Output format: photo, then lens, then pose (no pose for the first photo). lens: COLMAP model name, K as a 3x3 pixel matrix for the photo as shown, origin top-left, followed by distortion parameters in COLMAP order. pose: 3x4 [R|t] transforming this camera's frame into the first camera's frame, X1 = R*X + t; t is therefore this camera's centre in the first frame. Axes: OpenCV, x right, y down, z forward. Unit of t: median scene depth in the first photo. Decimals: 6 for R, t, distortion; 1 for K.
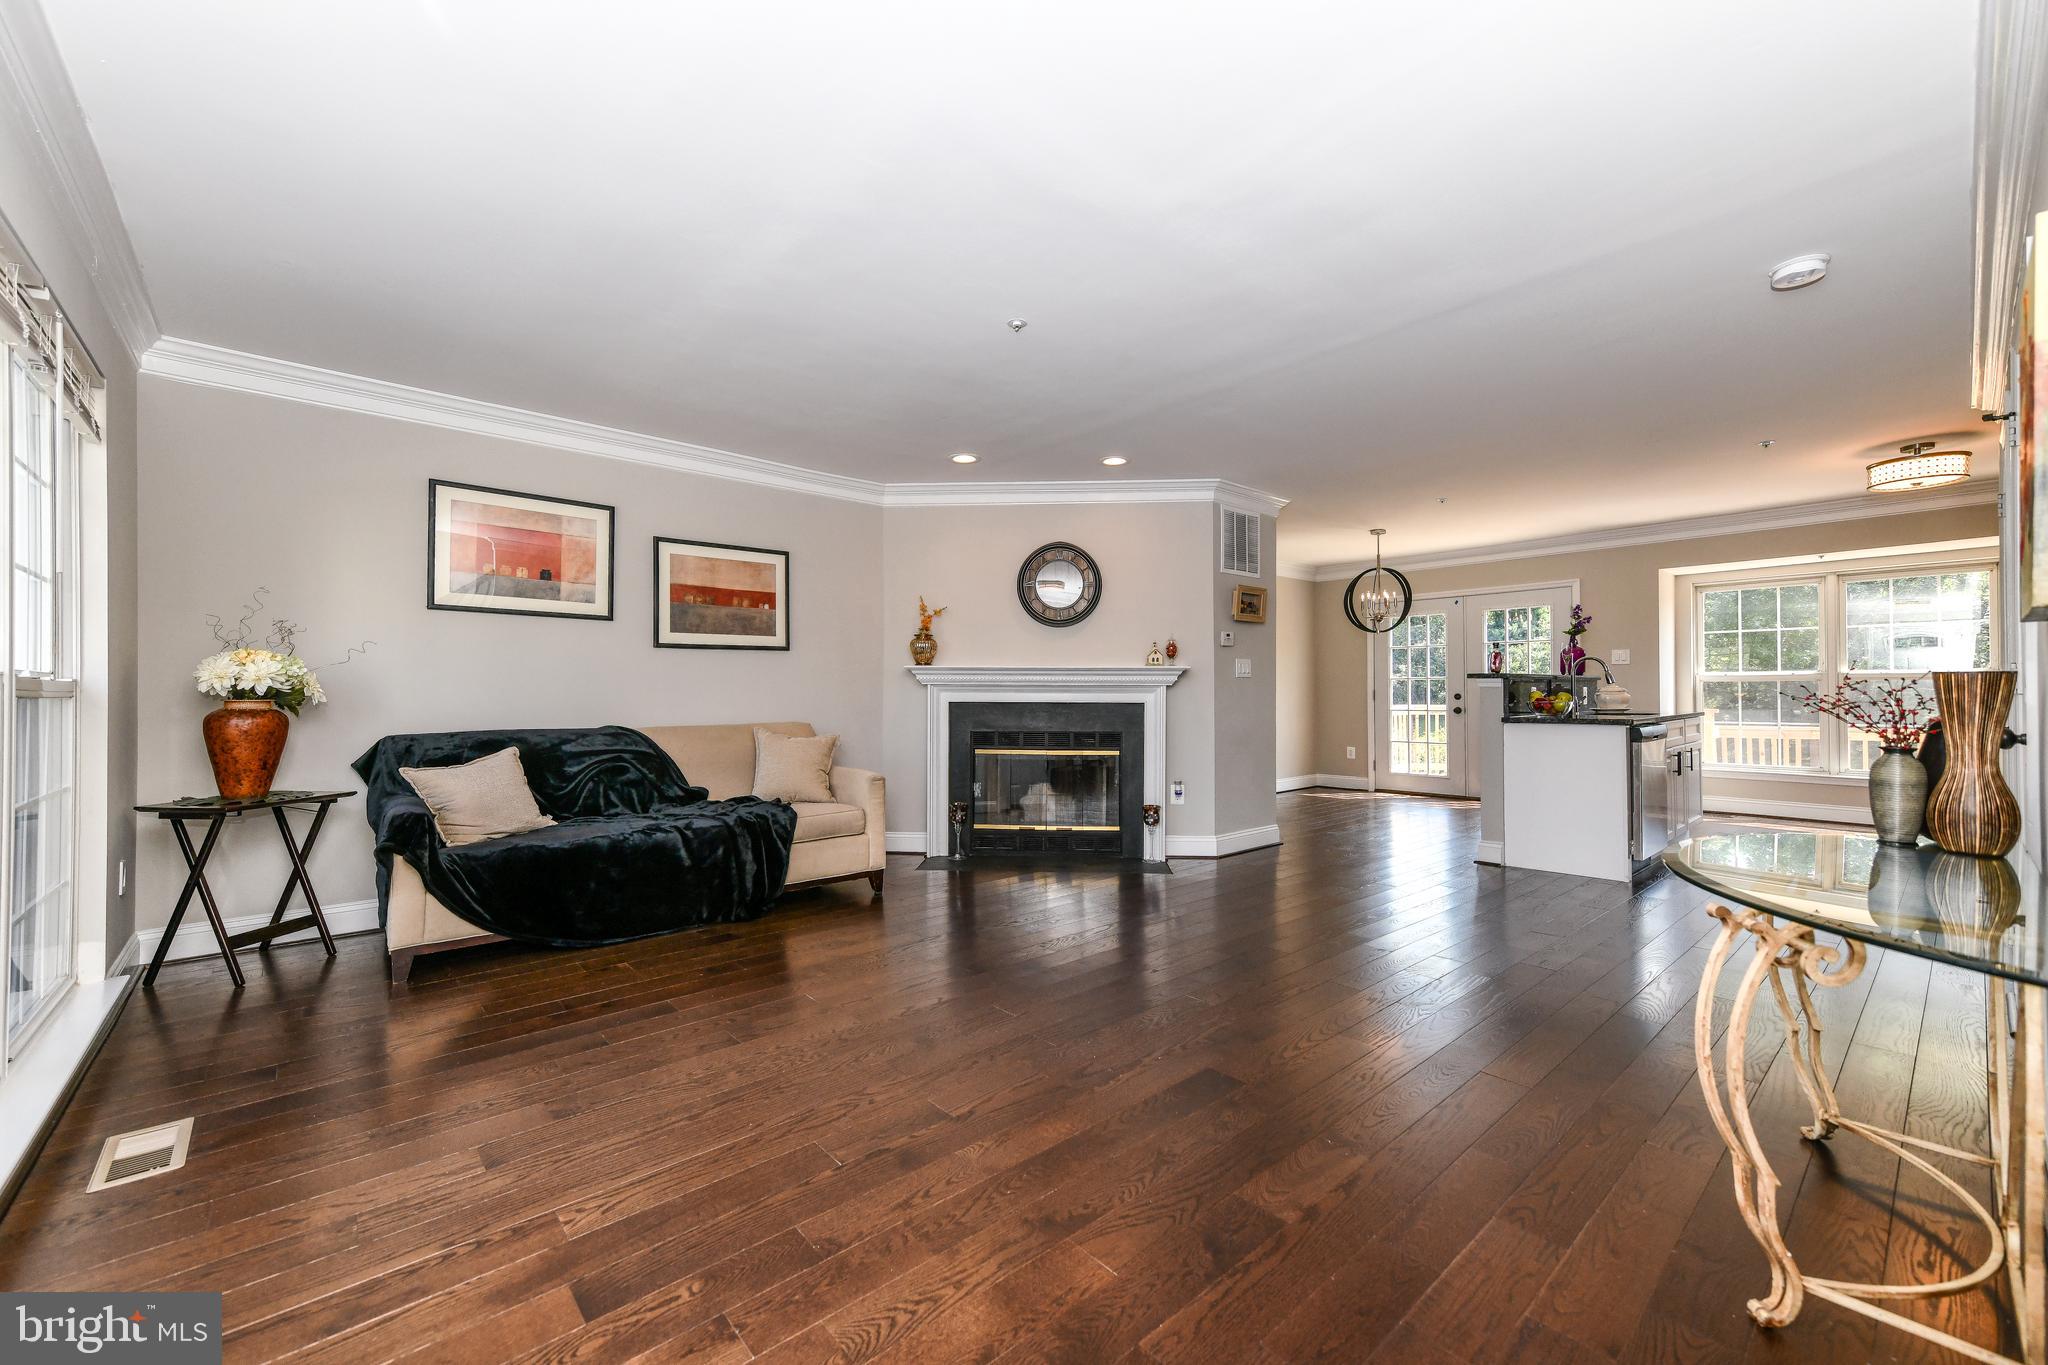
lens RADIAL K [[815.4, 0, 1031.5], [0, 815.4, 689.2], [0, 0, 1]] dist [0.014901, -0.000005]
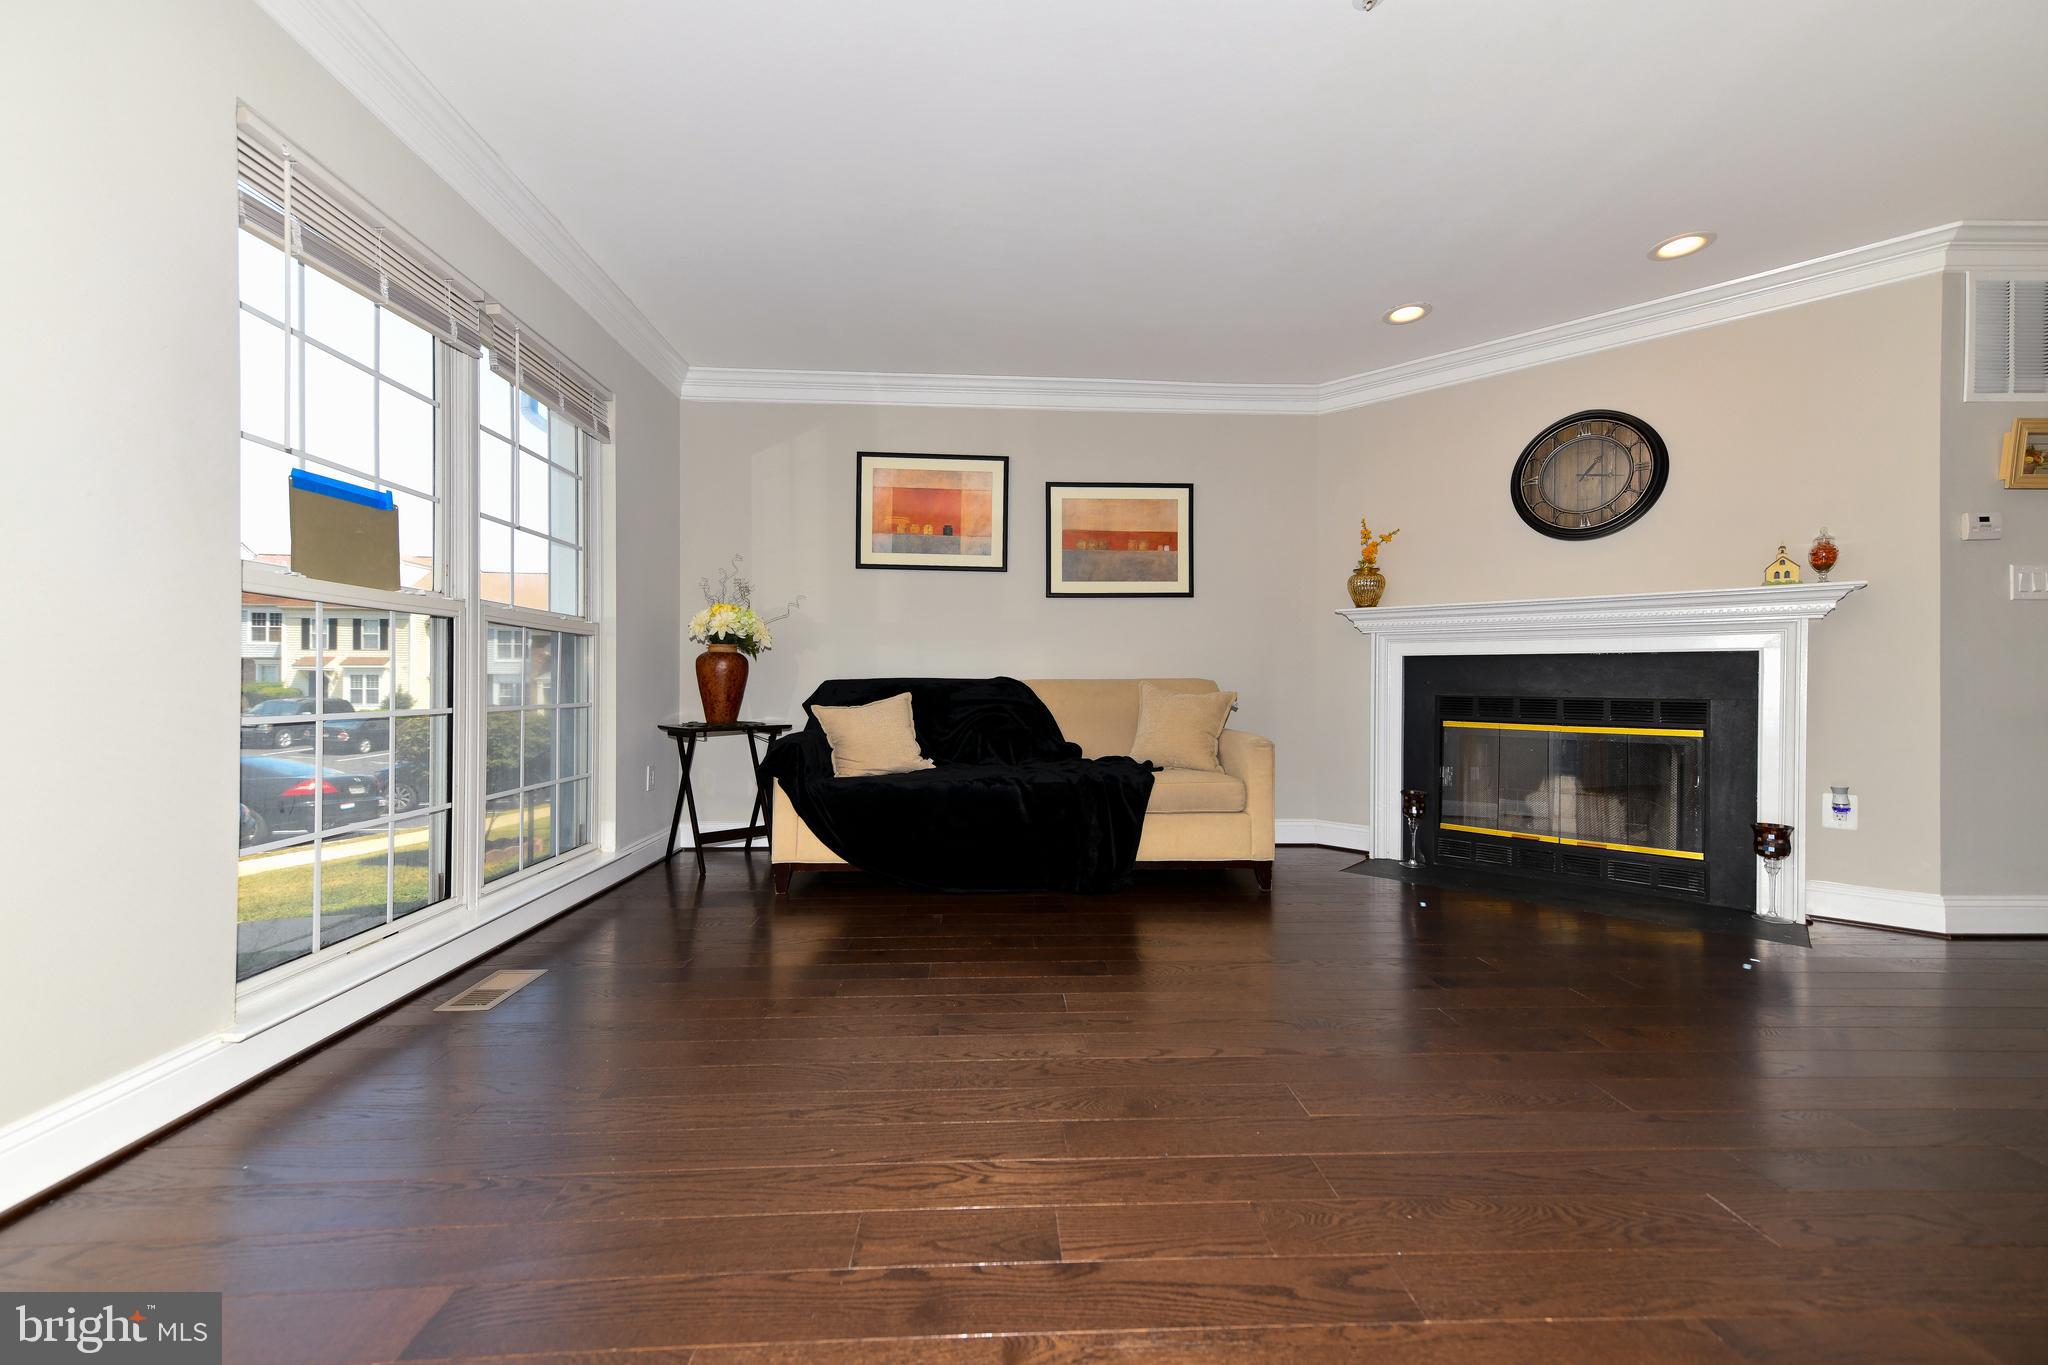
lens RADIAL K [[803.1, 0, 1021.0], [0, 803.1, 688.1], [0, 0, 1]] dist [0.009438, 0.002285]
pose [[0.776937, 0.005148, -0.629557, 0.107346], [-0.000929, 0.999975, 0.007031, 0.046813], [0.629578, -0.004878, 0.776922, 0.236253]]
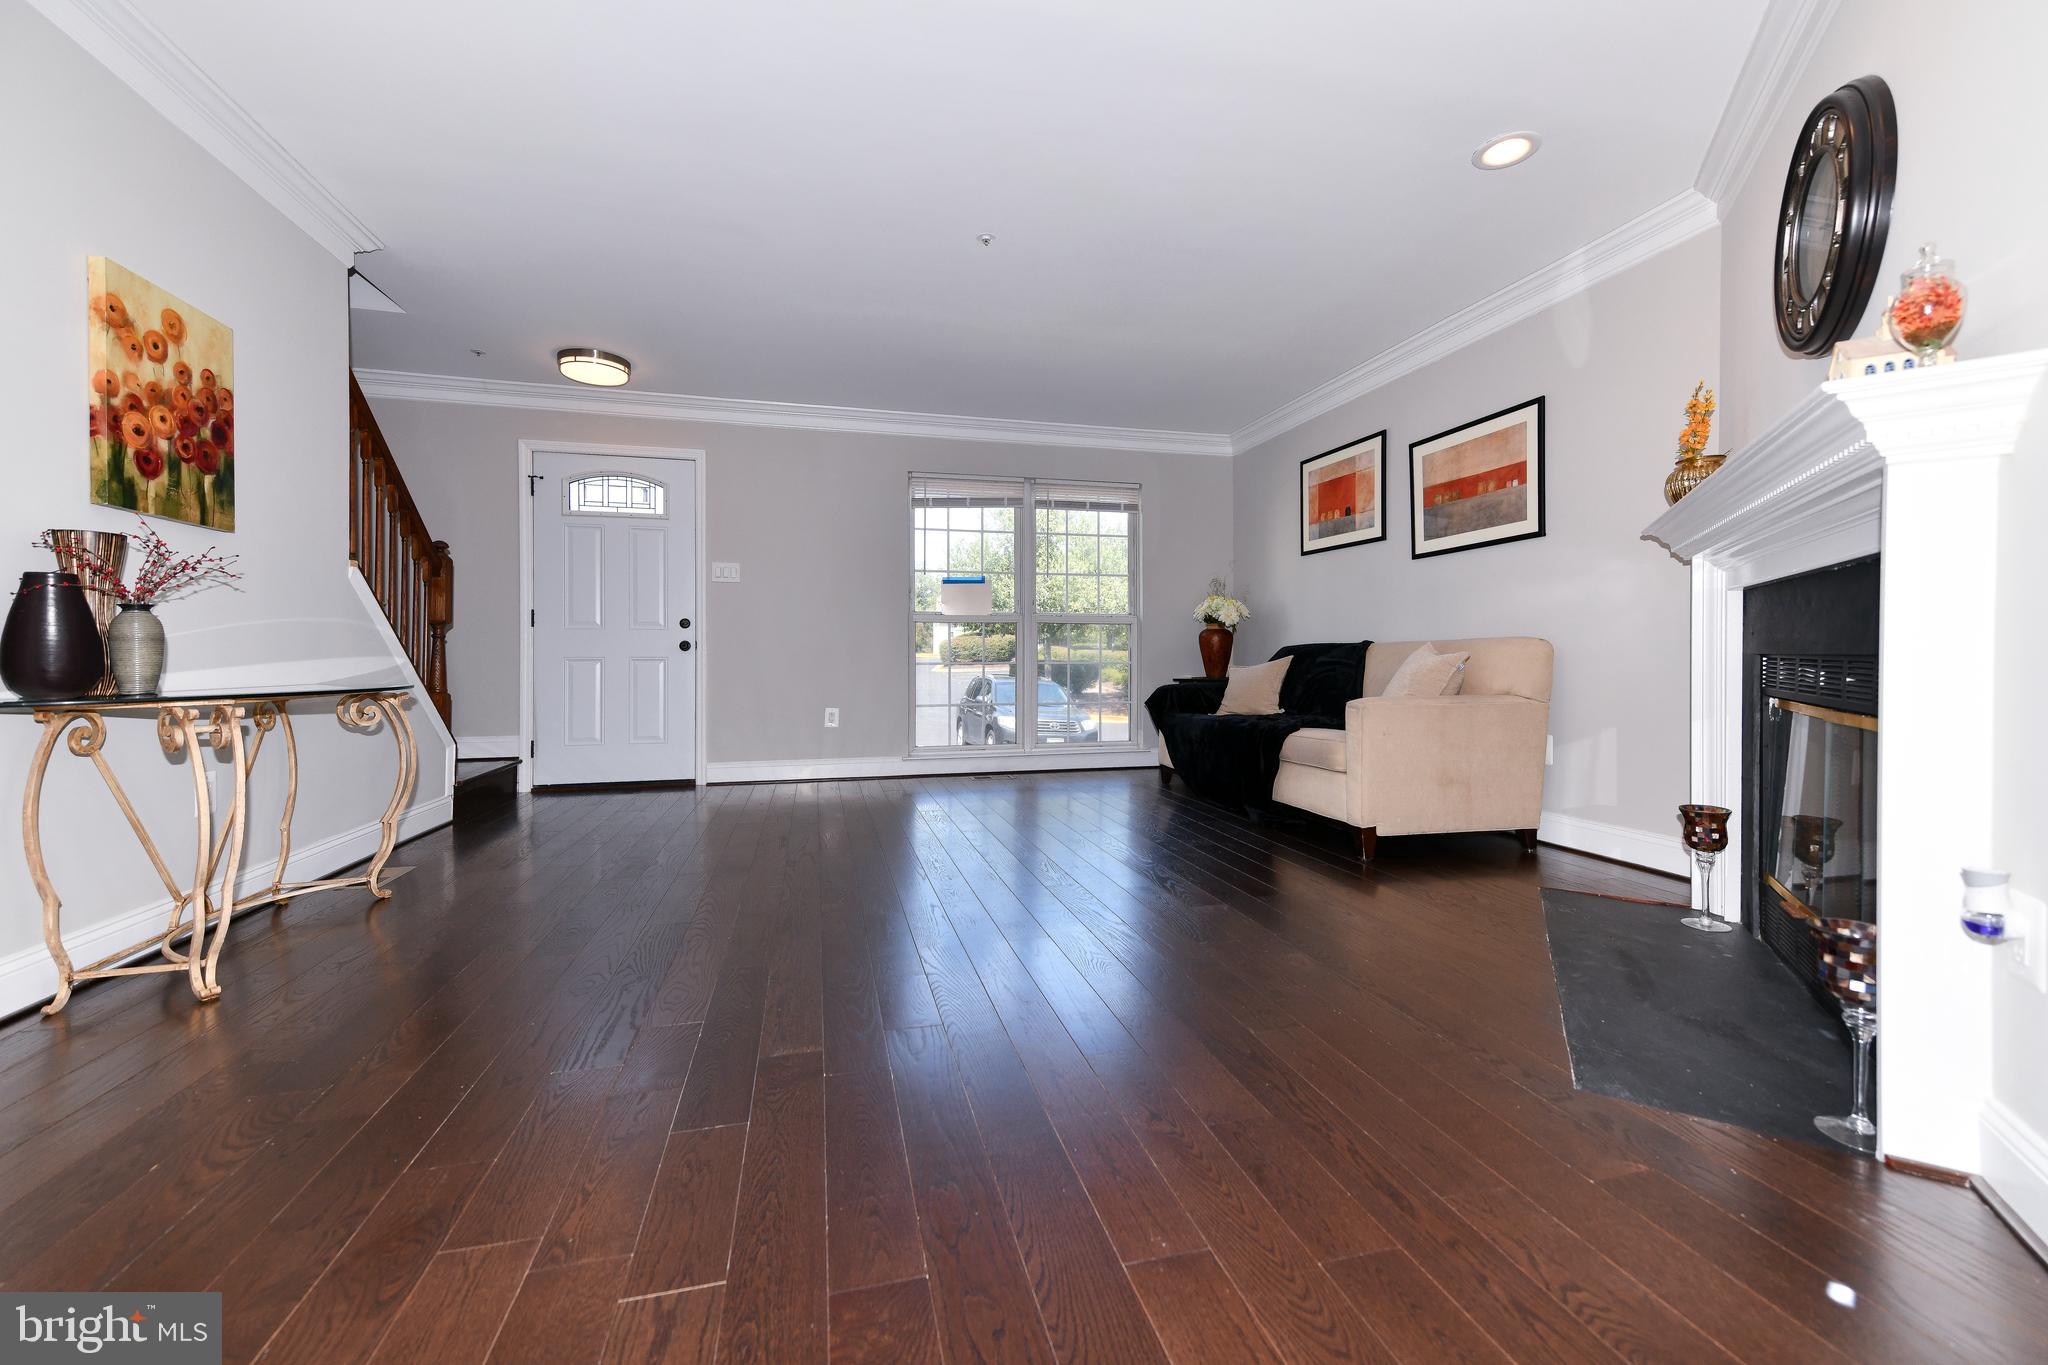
lens RADIAL K [[832.3, 0, 1022.8], [0, 832.3, 661.1], [0, 0, 1]] dist [0.008581, -0.000115]
pose [[-0.461813, 0.003755, -0.886969, 0.595564], [0.009156, 0.999958, -0.000533, 0.061711], [0.886930, -0.008367, -0.461828, 1.005174]]
